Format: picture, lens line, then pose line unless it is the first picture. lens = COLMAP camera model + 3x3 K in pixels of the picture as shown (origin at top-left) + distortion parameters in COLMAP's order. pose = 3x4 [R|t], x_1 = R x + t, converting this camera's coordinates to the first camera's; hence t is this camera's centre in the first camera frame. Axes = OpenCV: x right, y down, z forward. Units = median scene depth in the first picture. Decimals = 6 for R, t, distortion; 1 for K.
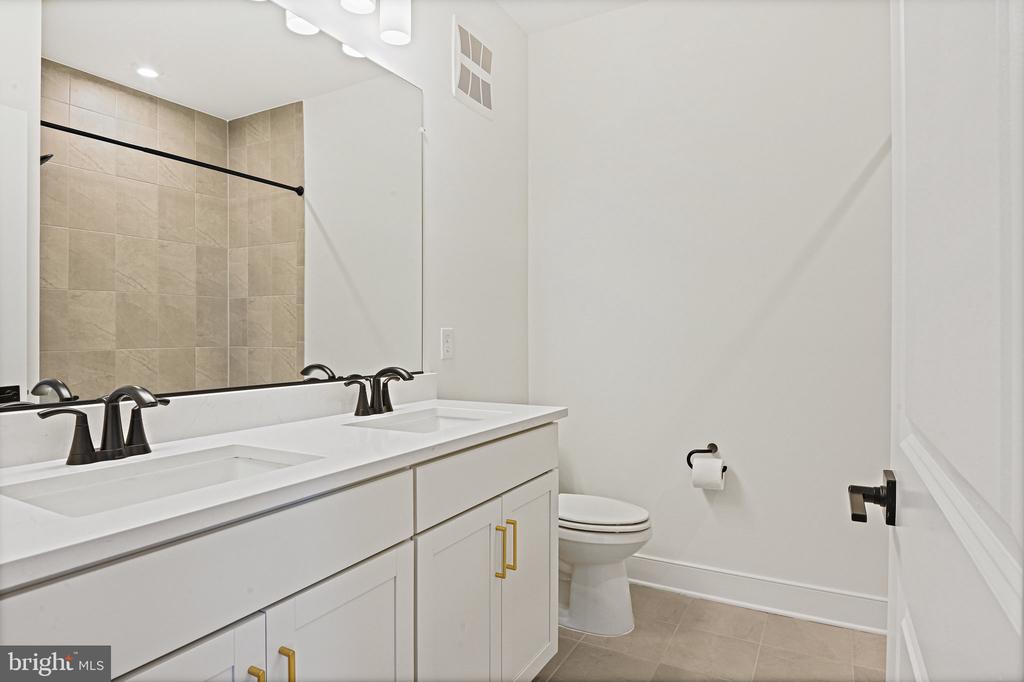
lens RADIAL K [[578.6, 0, 512.0], [0, 578.6, 341.0], [0, 0, 1]] dist [-0.025187, 0.000100]
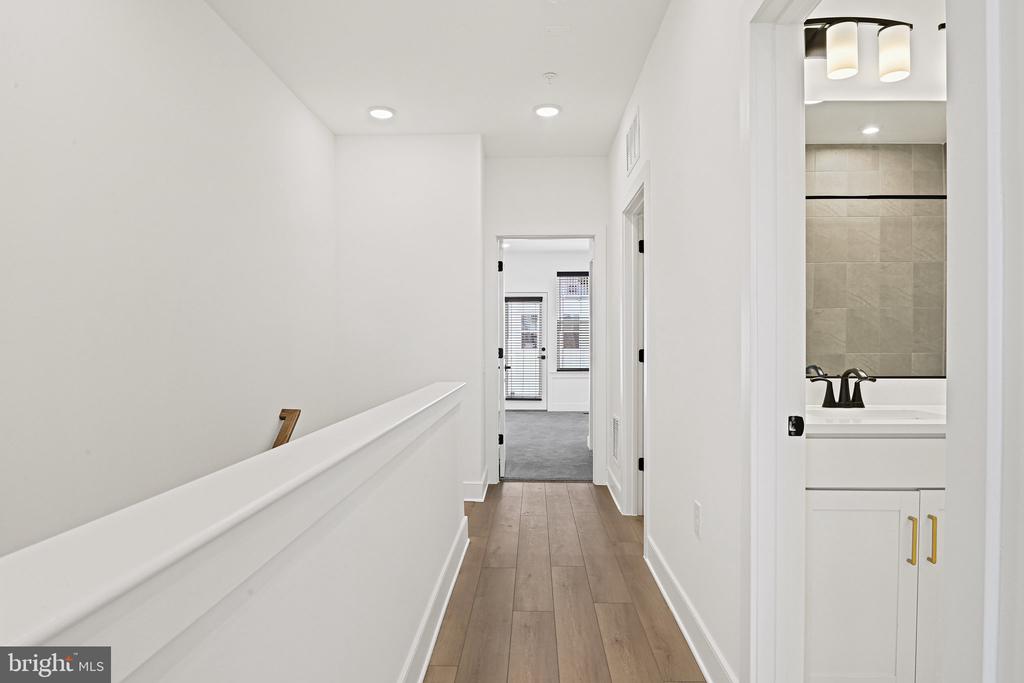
lens RADIAL K [[619.8, 0, 511.0], [0, 619.8, 357.8], [0, 0, 1]] dist [-0.032436, -0.002157]
pose [[0.449964, 0.018974, -0.892845, 0.185540], [-0.007331, 0.999819, 0.017553, 0.005827], [0.893016, -0.001352, 0.450022, -0.271737]]
